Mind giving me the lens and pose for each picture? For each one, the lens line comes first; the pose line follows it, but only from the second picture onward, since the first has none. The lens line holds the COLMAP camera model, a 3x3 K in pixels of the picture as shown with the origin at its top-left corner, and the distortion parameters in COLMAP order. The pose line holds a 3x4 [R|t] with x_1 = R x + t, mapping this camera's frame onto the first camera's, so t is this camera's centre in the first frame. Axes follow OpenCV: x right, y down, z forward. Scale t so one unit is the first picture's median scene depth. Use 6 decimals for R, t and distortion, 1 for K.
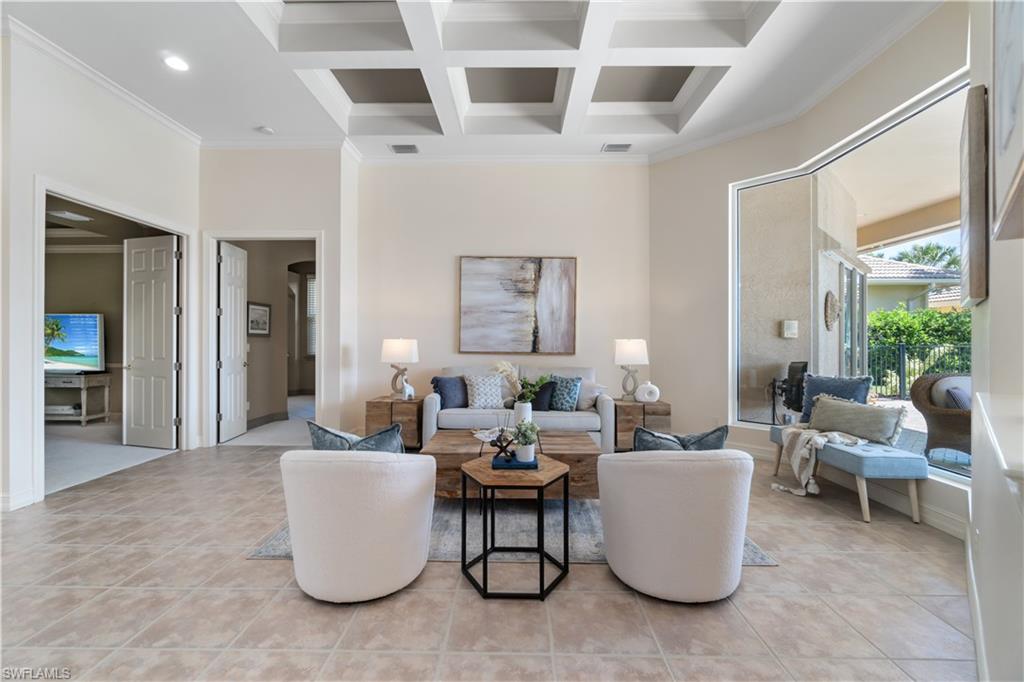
lens RADIAL K [[443.7, 0, 512.0], [0, 443.7, 341.0], [0, 0, 1]] dist [0.001803, 0.000246]
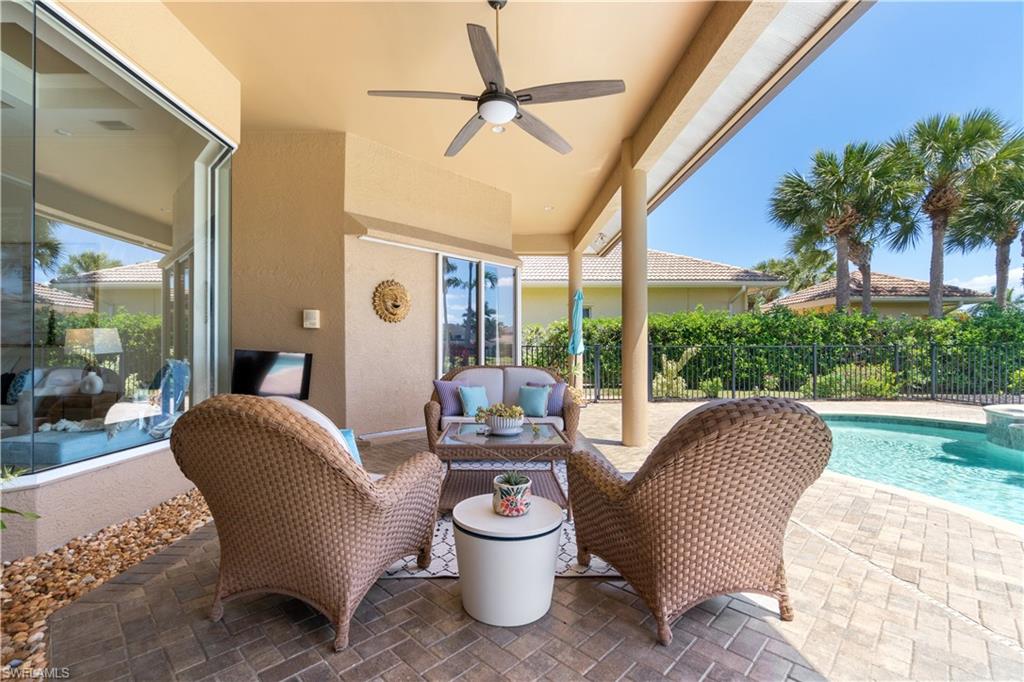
lens RADIAL K [[443.7, 0, 512.0], [0, 443.7, 341.0], [0, 0, 1]] dist [0.001803, 0.000246]
pose [[0.999121, 0.000473, 0.041926, 0.557806], [0.000417, 0.999775, -0.021214, 0.021009], [-0.041927, 0.021213, 0.998895, 0.037886]]
